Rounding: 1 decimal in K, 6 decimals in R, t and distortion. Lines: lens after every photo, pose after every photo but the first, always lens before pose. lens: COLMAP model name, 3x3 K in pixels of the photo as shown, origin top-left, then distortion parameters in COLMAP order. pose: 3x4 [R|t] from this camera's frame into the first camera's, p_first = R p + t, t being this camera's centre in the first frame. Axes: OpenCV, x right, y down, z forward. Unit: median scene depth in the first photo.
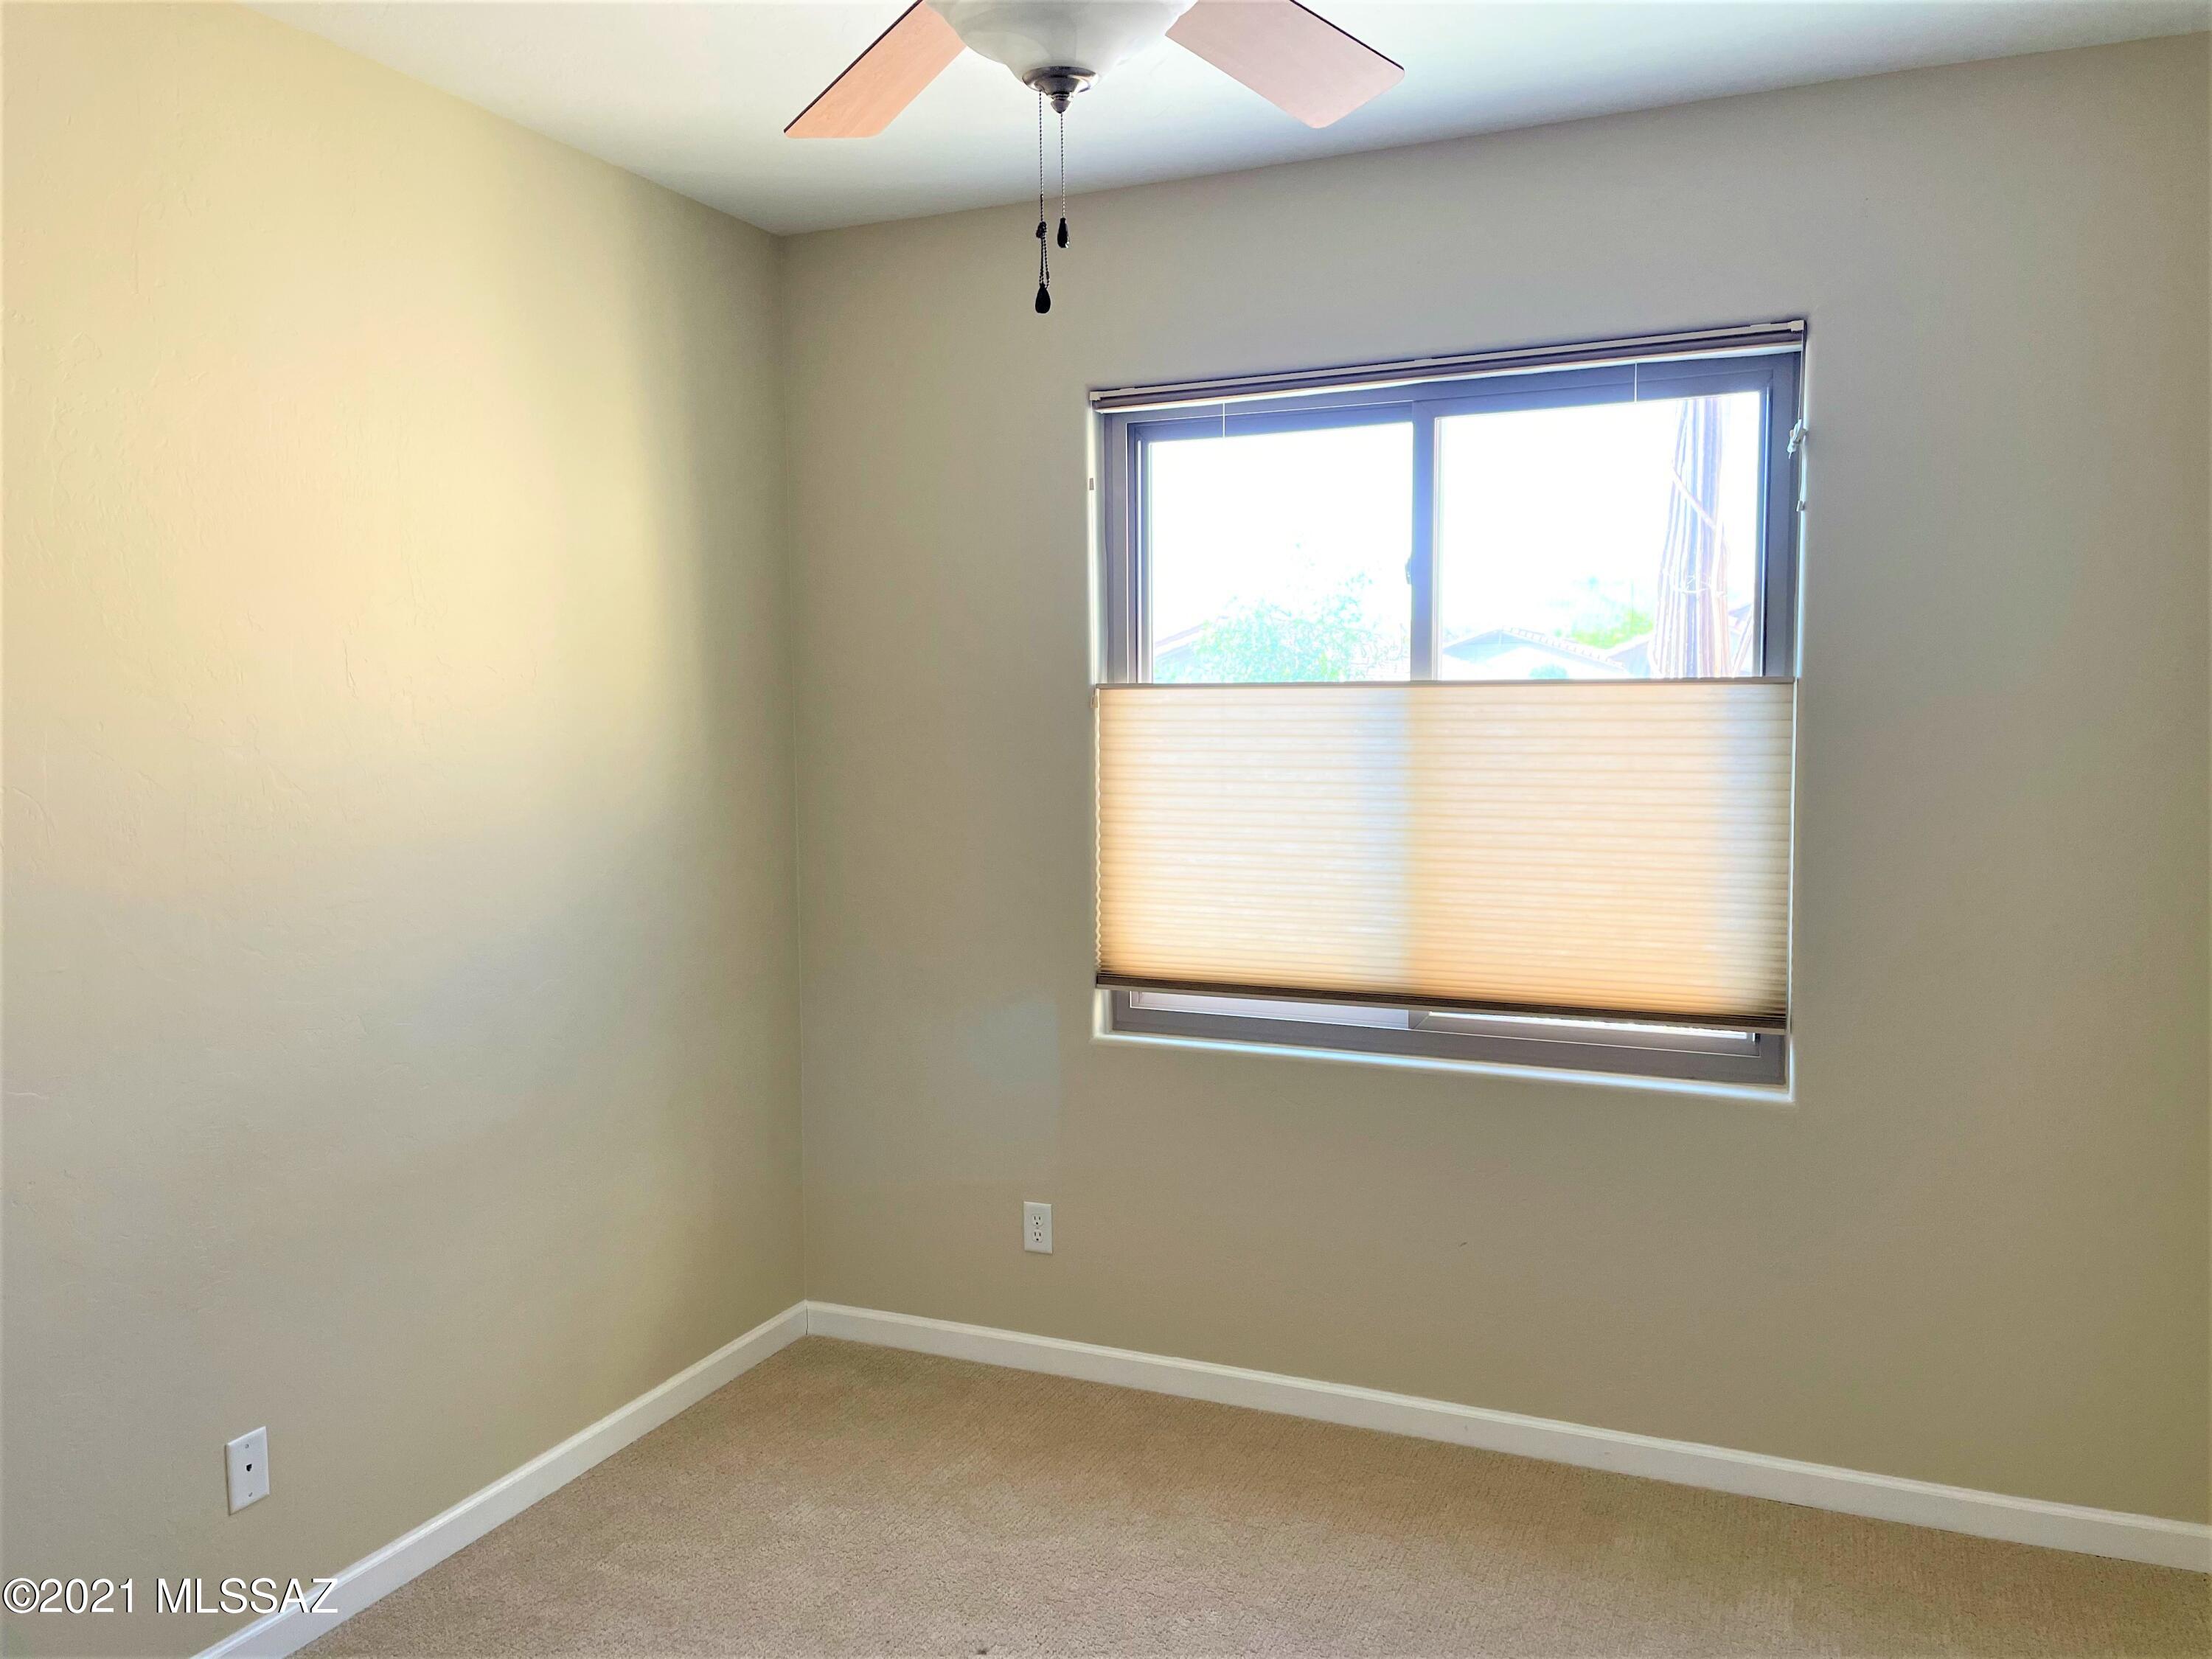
lens RADIAL K [[1671.9, 0, 1100.1], [0, 1671.9, 815.3], [0, 0, 1]] dist [0.091139, -0.117213]
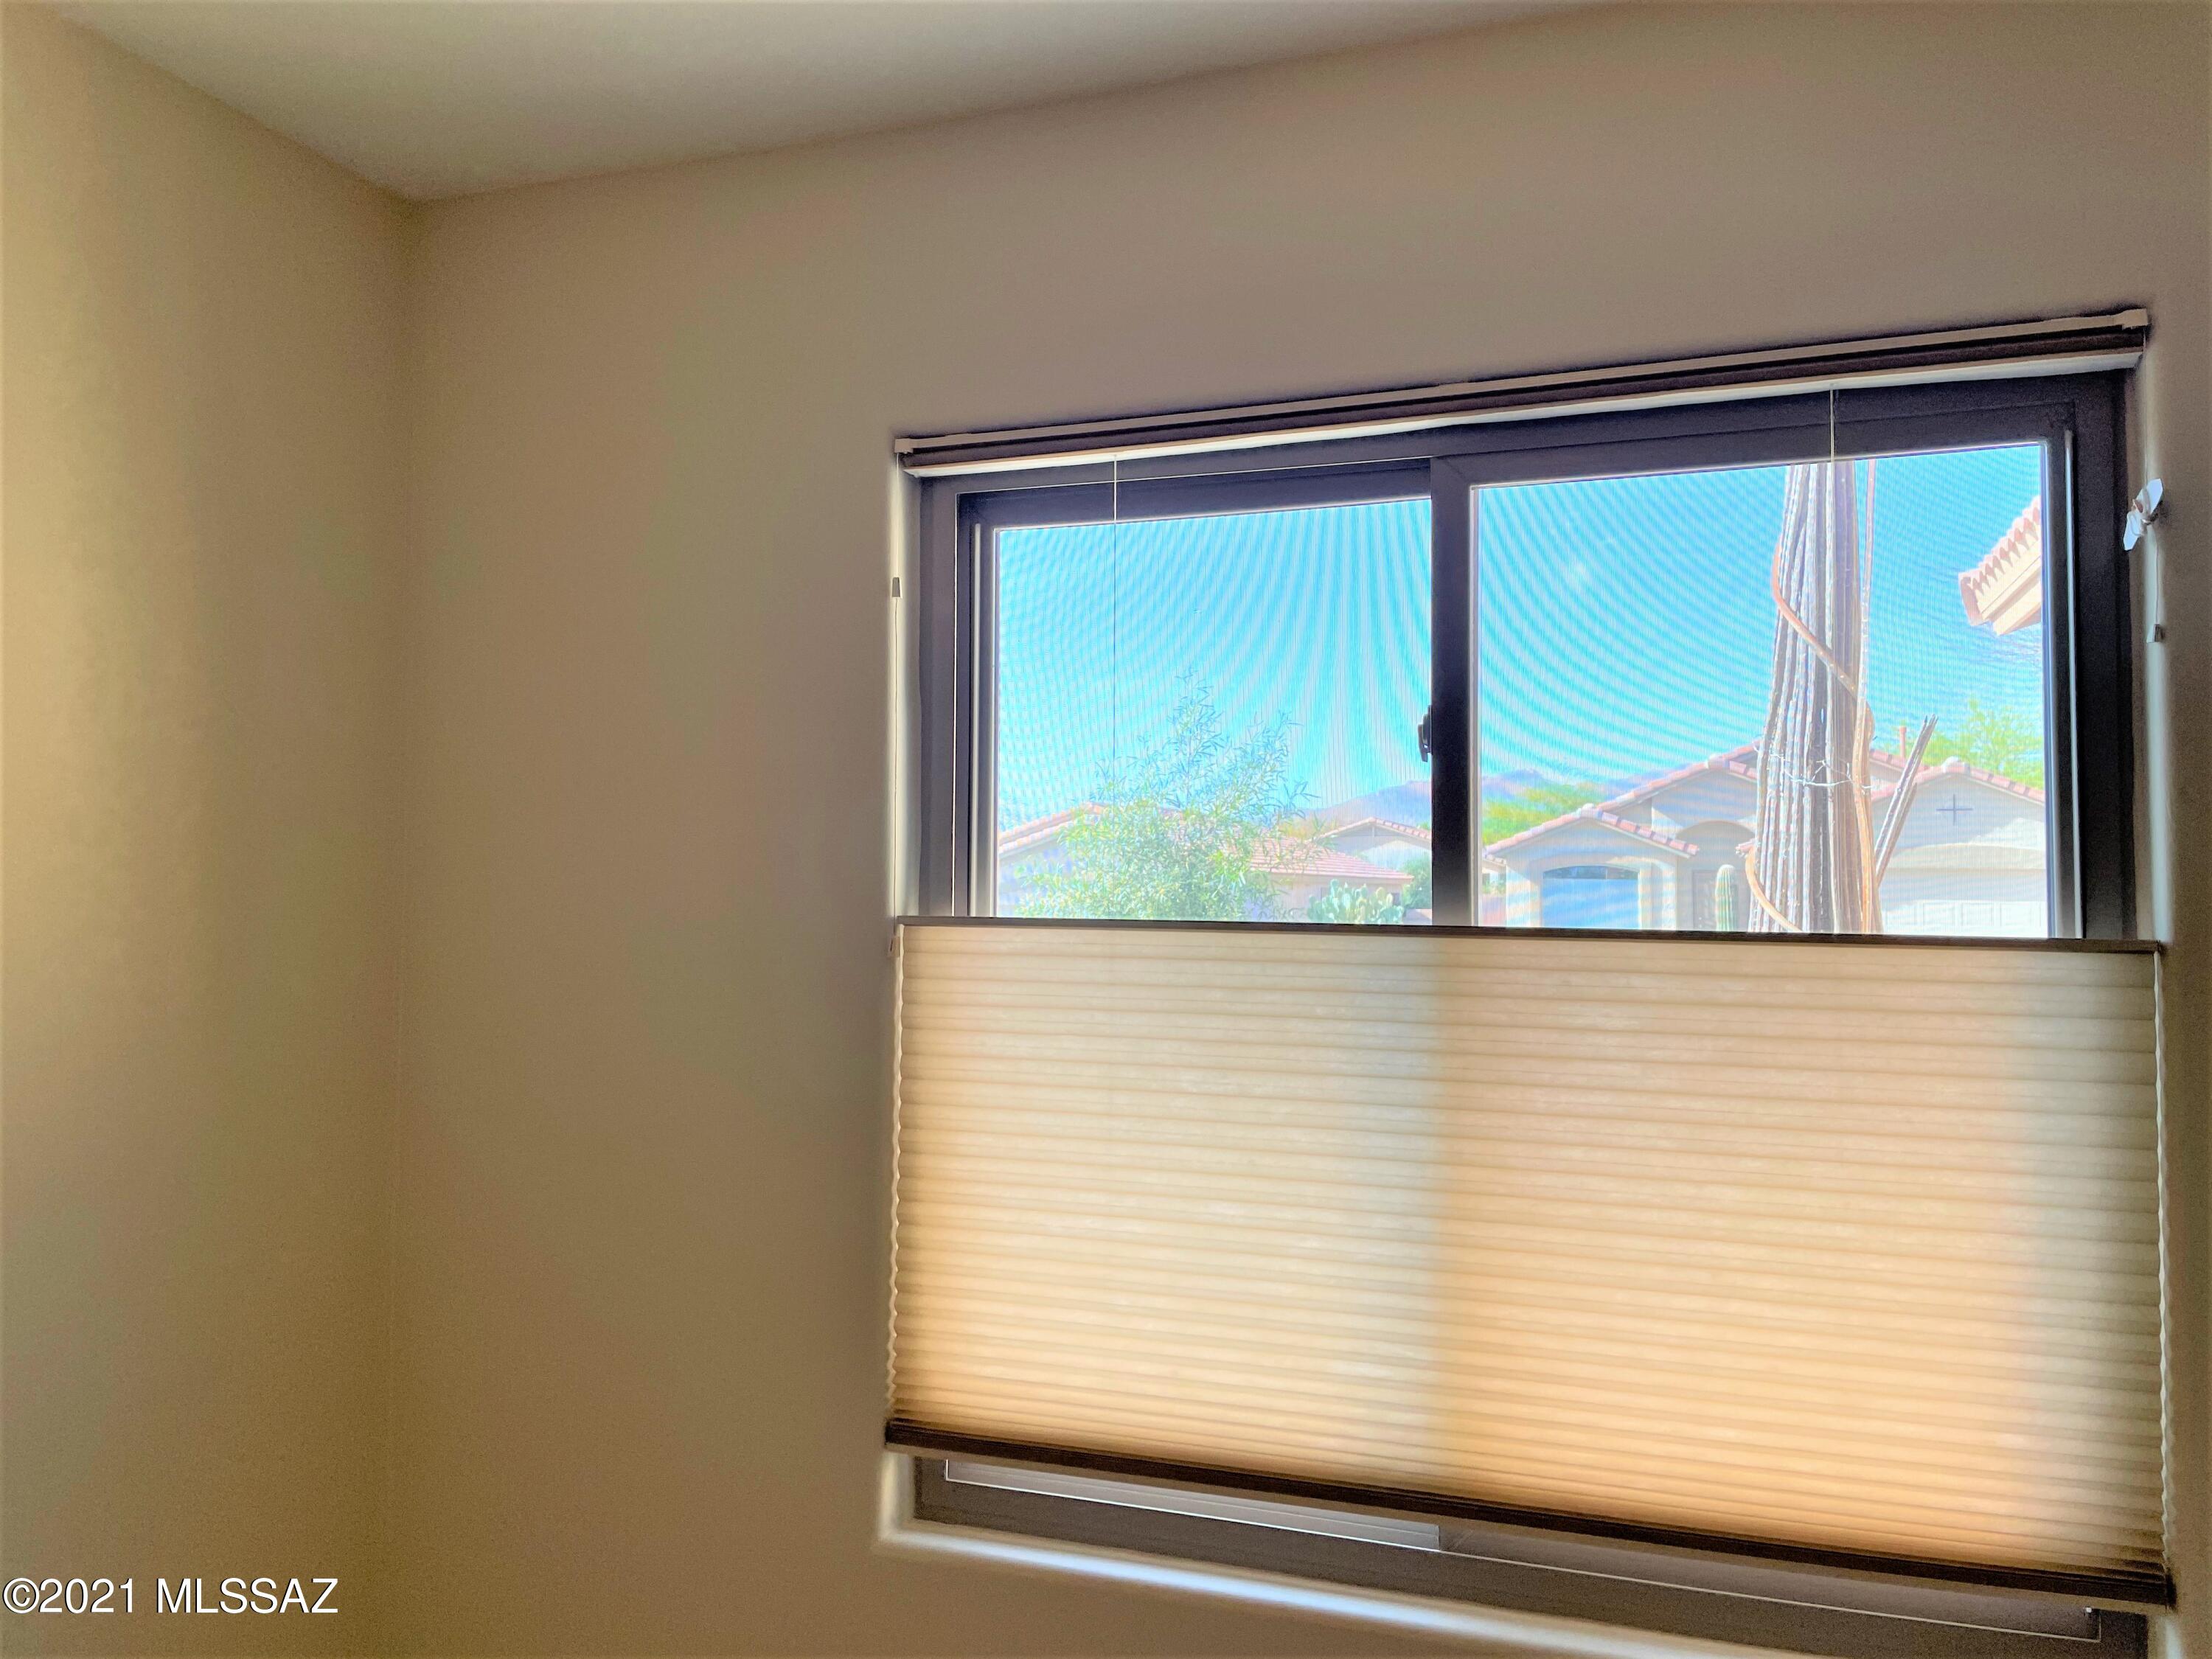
lens RADIAL K [[1671.9, 0, 1106.2], [0, 1671.9, 829.1], [0, 0, 1]] dist [0.091139, -0.117213]
pose [[0.996689, 0.016183, 0.079676, 0.024087], [-0.007990, 0.994743, -0.102095, -0.050893], [-0.080910, 0.101121, 0.991579, 0.413346]]
